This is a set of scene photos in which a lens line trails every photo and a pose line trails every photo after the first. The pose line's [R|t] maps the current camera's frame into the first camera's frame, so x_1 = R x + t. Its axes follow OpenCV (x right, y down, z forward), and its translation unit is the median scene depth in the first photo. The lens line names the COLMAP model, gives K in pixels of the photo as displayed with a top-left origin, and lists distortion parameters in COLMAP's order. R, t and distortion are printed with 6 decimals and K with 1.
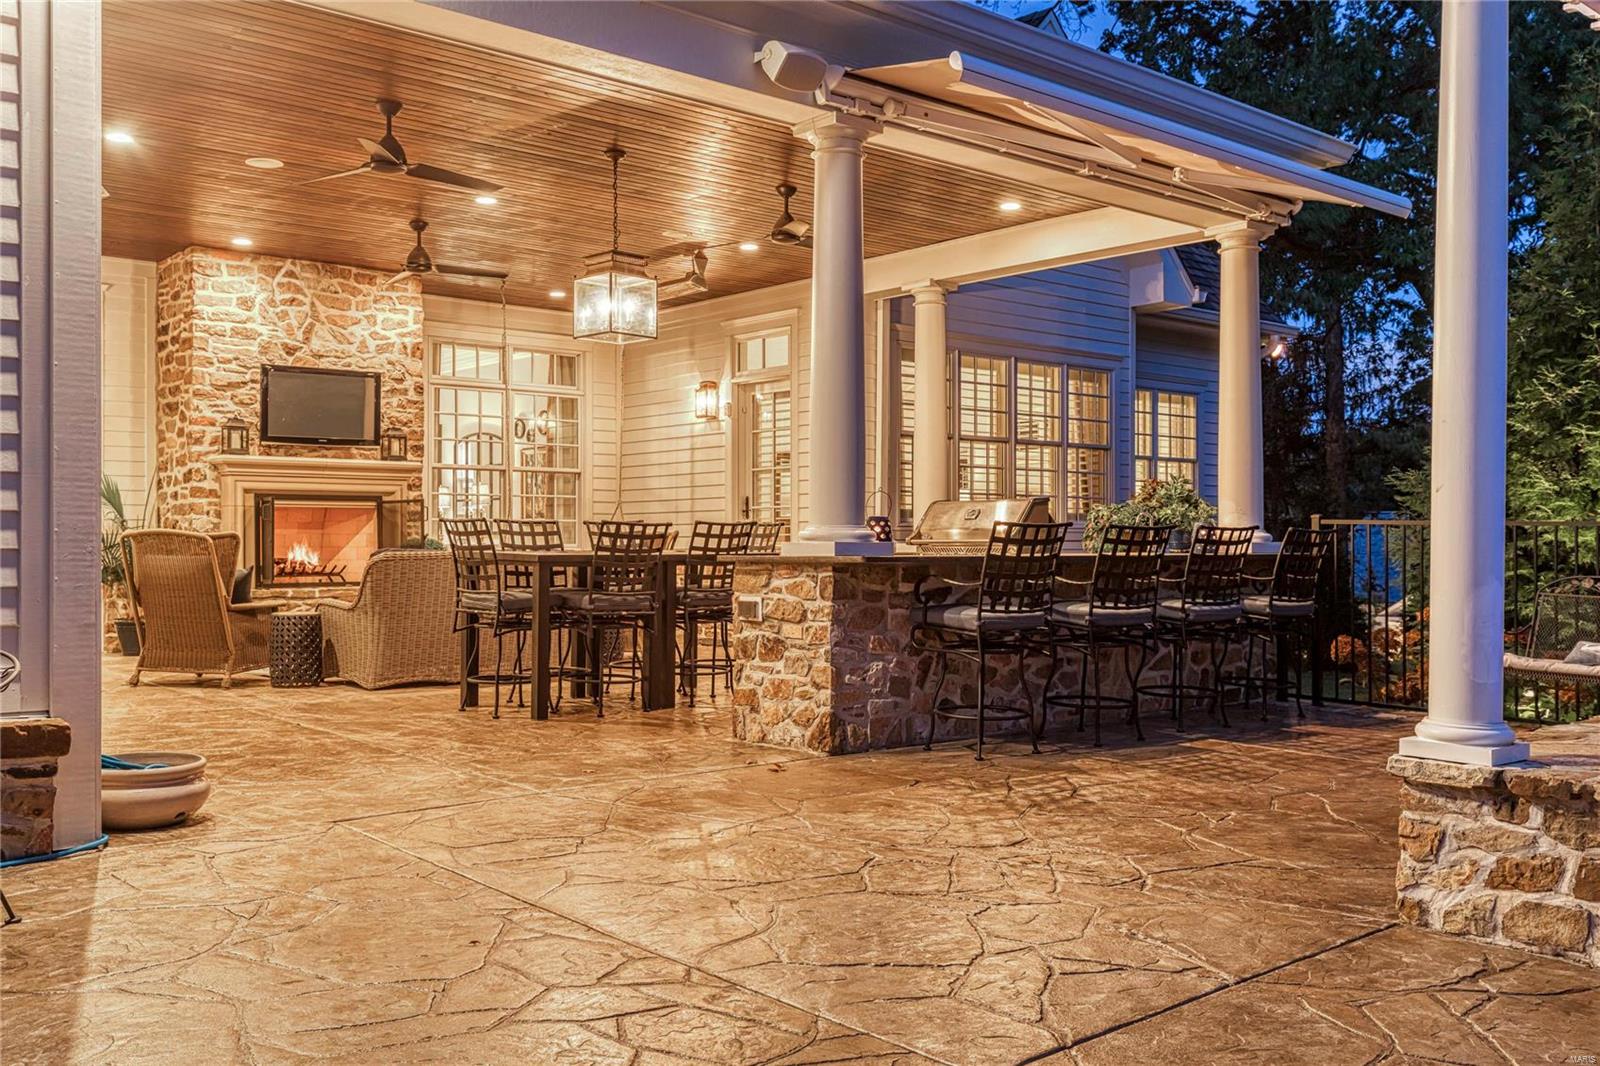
lens RADIAL K [[1380.9, 0, 673.5], [0, 1380.9, 551.2], [0, 0, 1]] dist [0.004981, 0.002047]
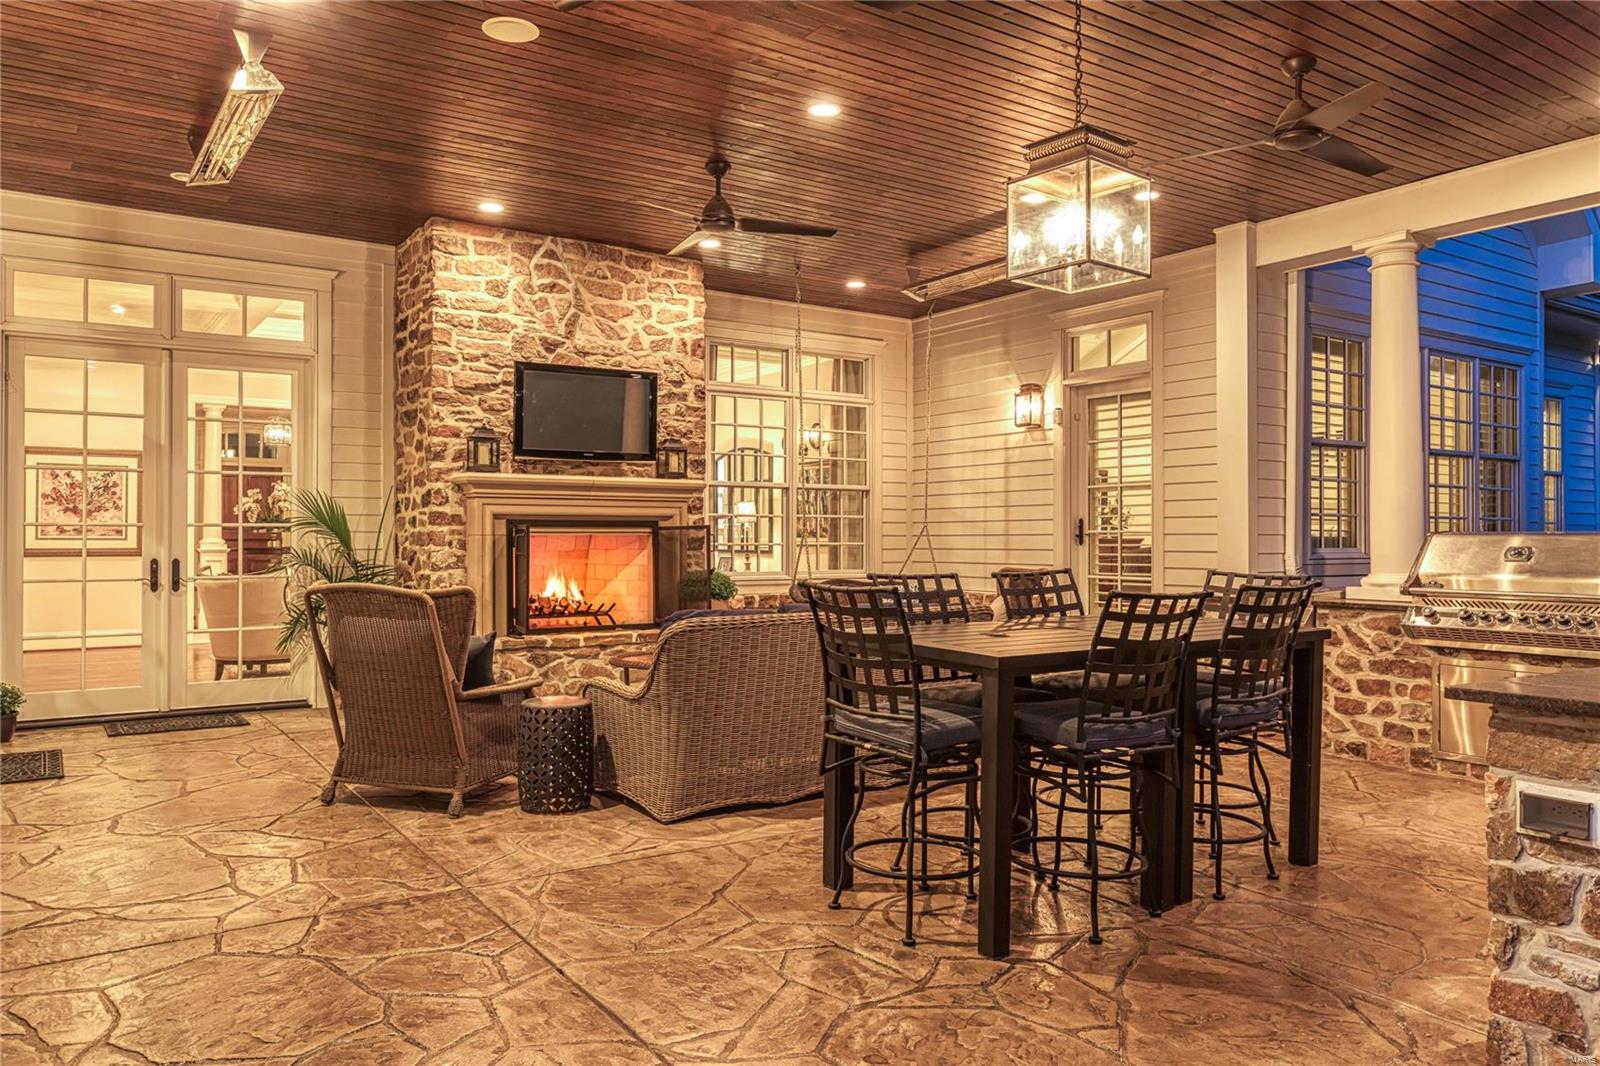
lens RADIAL K [[1124.2, 0, 800.0], [0, 1124.2, 533.0], [0, 0, 1]] dist [0.003120, -0.002603]
pose [[0.998555, -0.001485, -0.053722, -0.091260], [0.000777, 0.999913, -0.013190, -0.024105], [0.053737, 0.013130, 0.998469, 0.334665]]
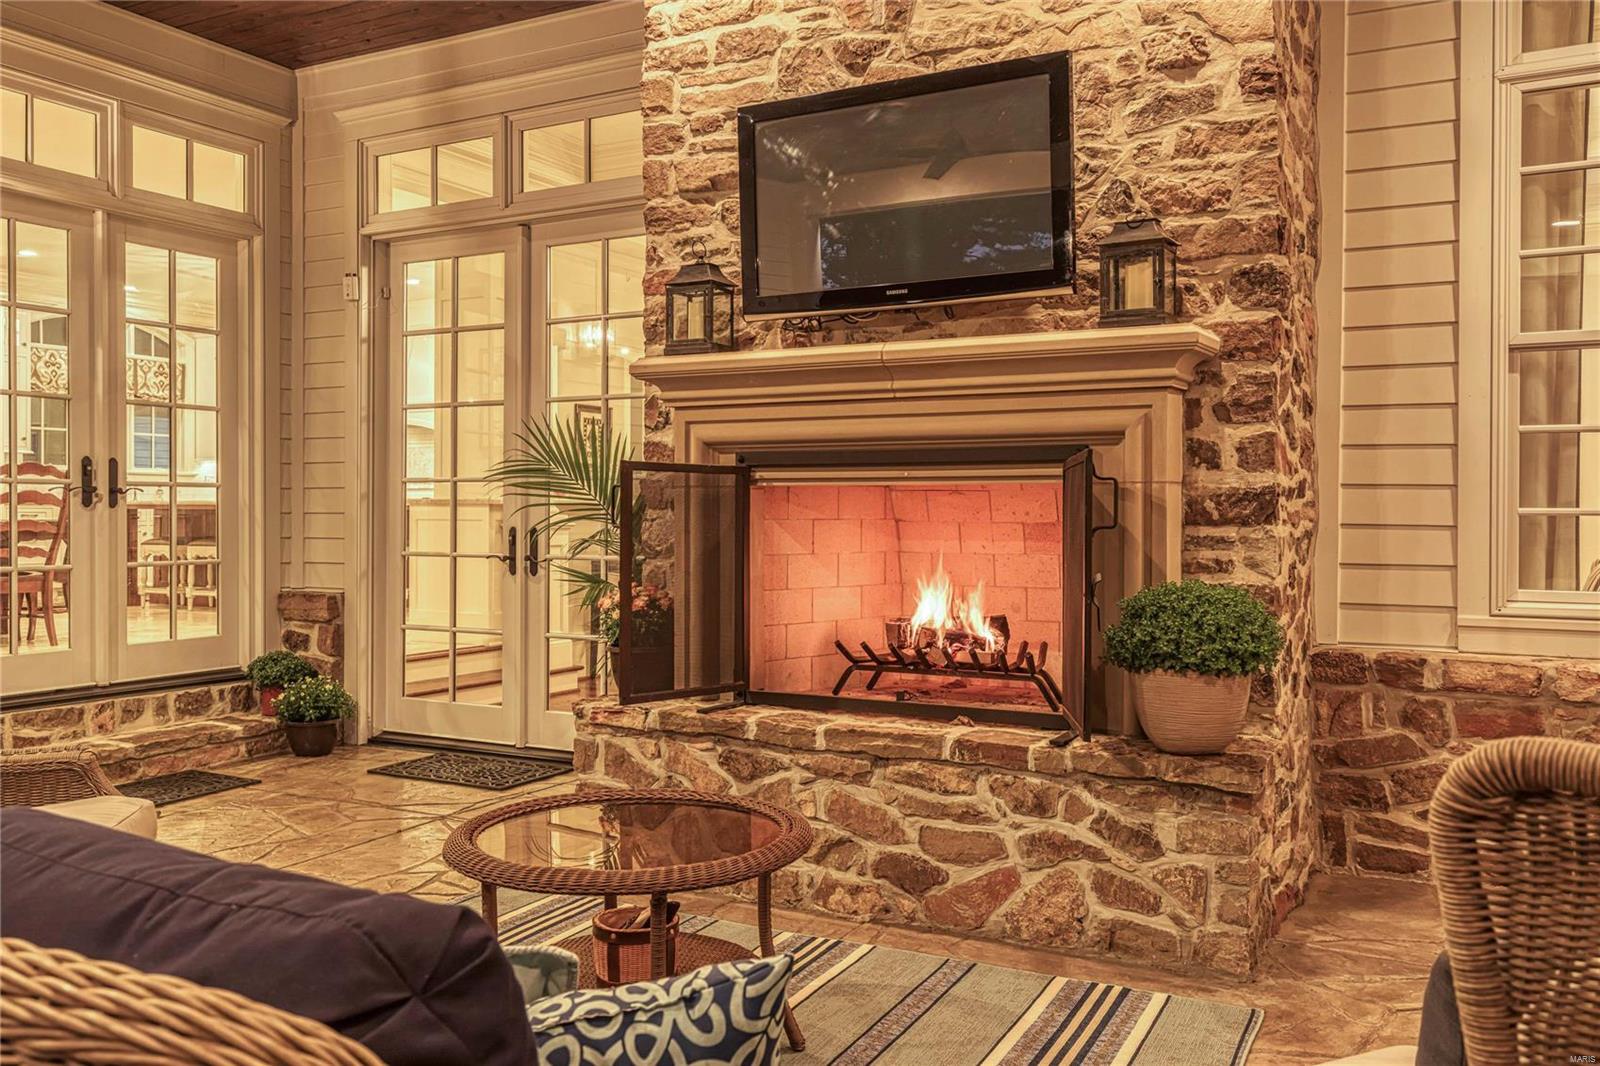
lens RADIAL K [[1314.0, 0, 800.0], [0, 1314.0, 533.0], [0, 0, 1]] dist [-0.010681, -0.000906]
pose [[0.416651, 0.017069, -0.908906, 0.034678], [-0.008362, 0.999853, 0.014944, -0.024625], [0.909028, 0.001374, 0.416733, 0.839169]]
